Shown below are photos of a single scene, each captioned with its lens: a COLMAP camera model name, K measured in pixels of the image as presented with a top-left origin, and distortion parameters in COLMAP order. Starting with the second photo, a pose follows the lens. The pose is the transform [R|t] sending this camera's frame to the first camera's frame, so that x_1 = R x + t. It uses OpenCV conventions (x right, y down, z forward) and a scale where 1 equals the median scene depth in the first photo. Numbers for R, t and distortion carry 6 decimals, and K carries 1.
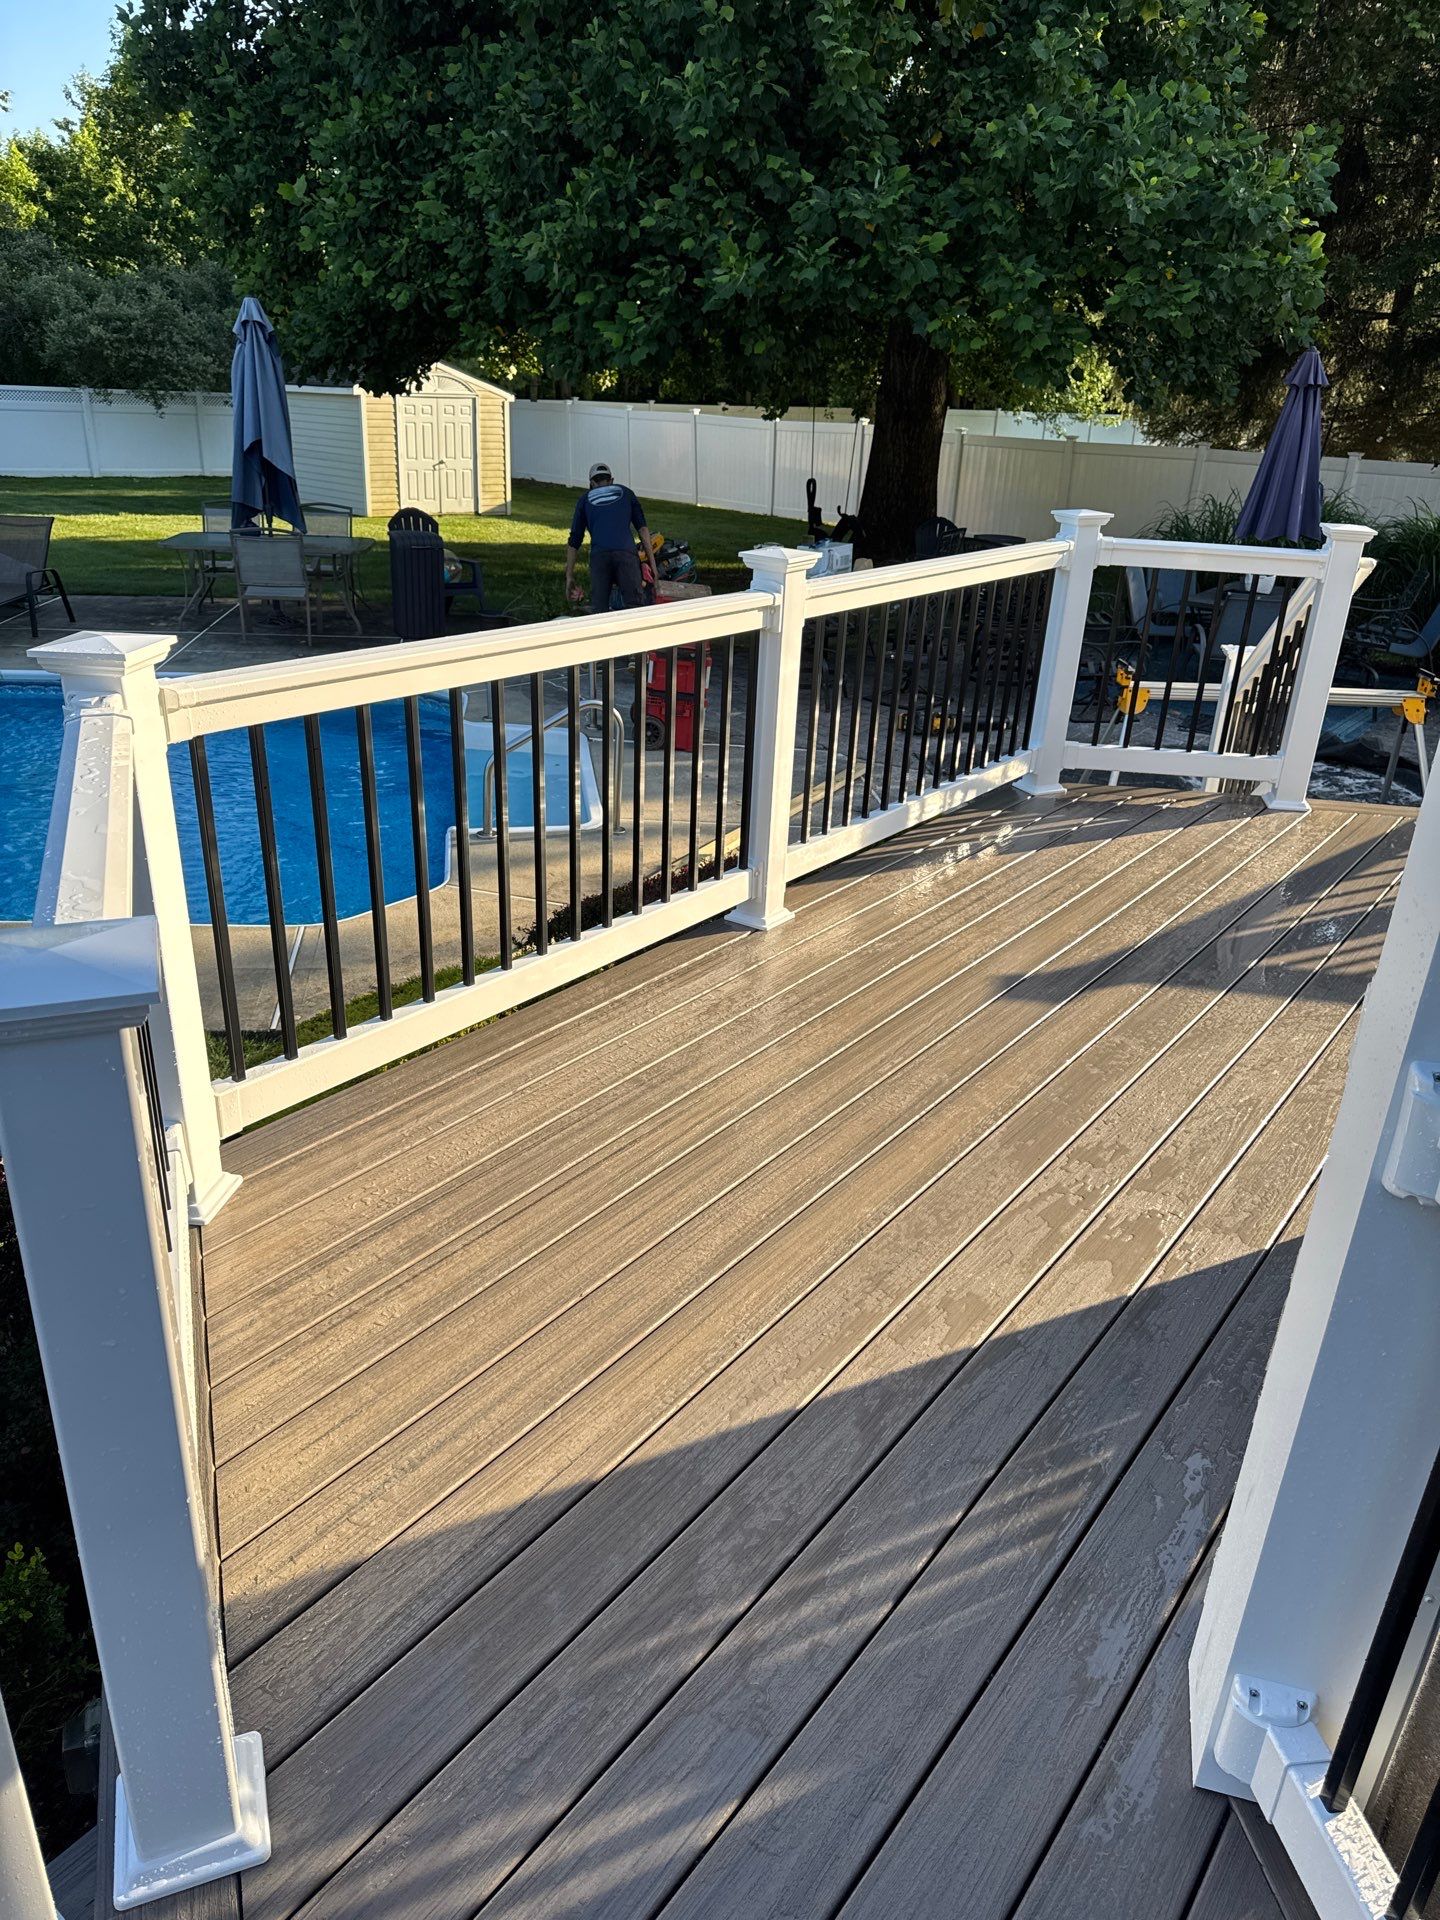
lens RADIAL K [[1345.6, 0, 720.0], [0, 1345.6, 960.0], [0, 0, 1]] dist [0.007207, 0.001600]
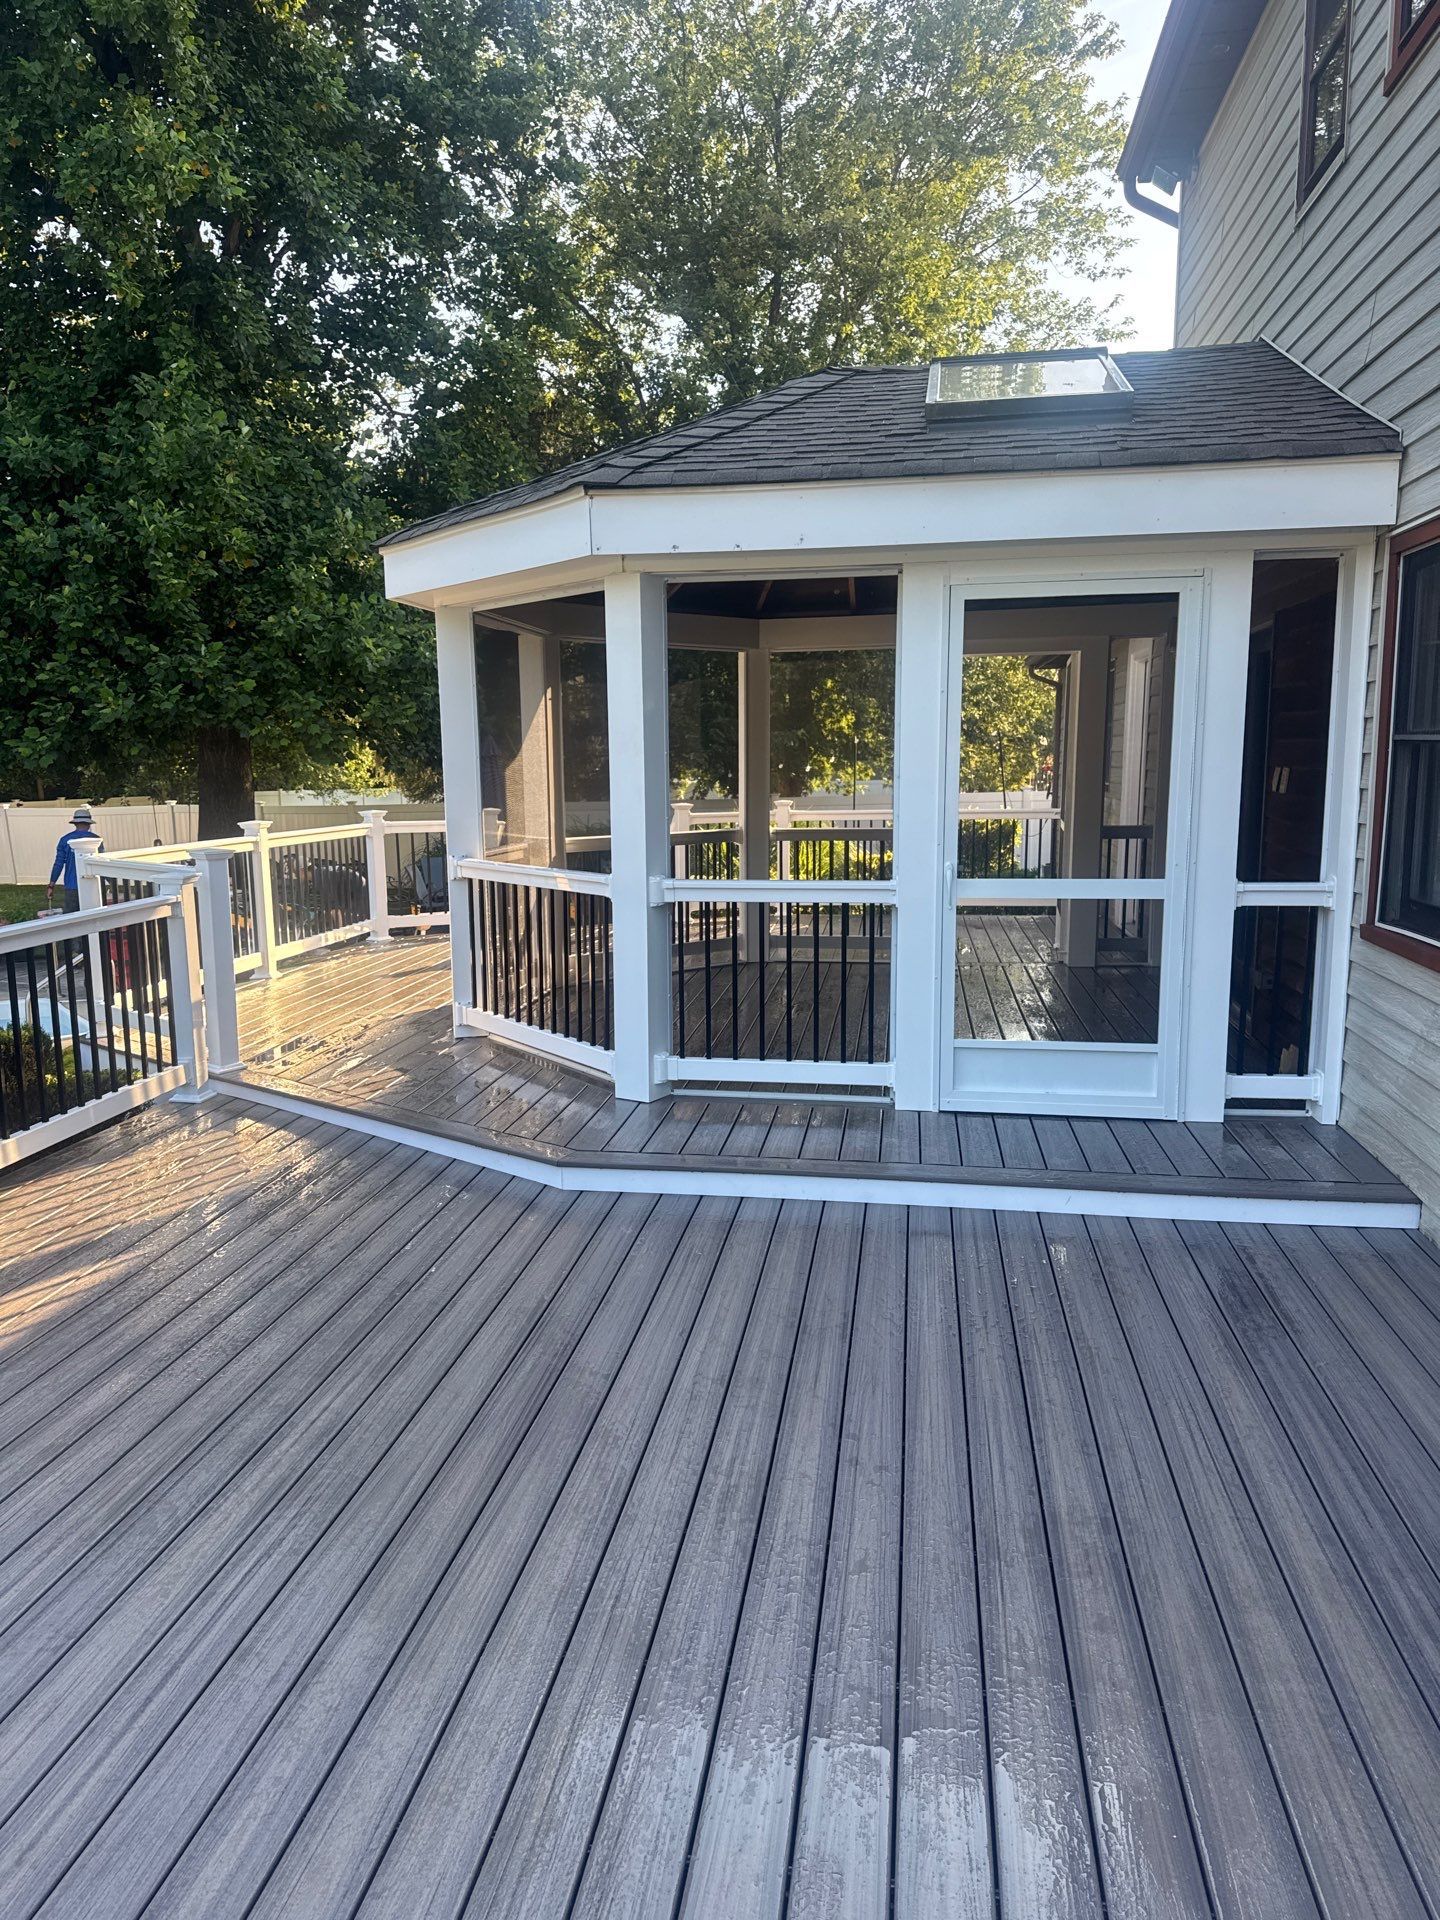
lens RADIAL K [[1351.8, 0, 720.4], [0, 1351.8, 951.5], [0, 0, 1]] dist [0.061195, -0.081962]
pose [[0.871648, -0.123522, 0.474312, -0.154034], [0.245409, 0.947671, -0.204194, 0.232927], [-0.424269, 0.294386, 0.856348, -0.522074]]
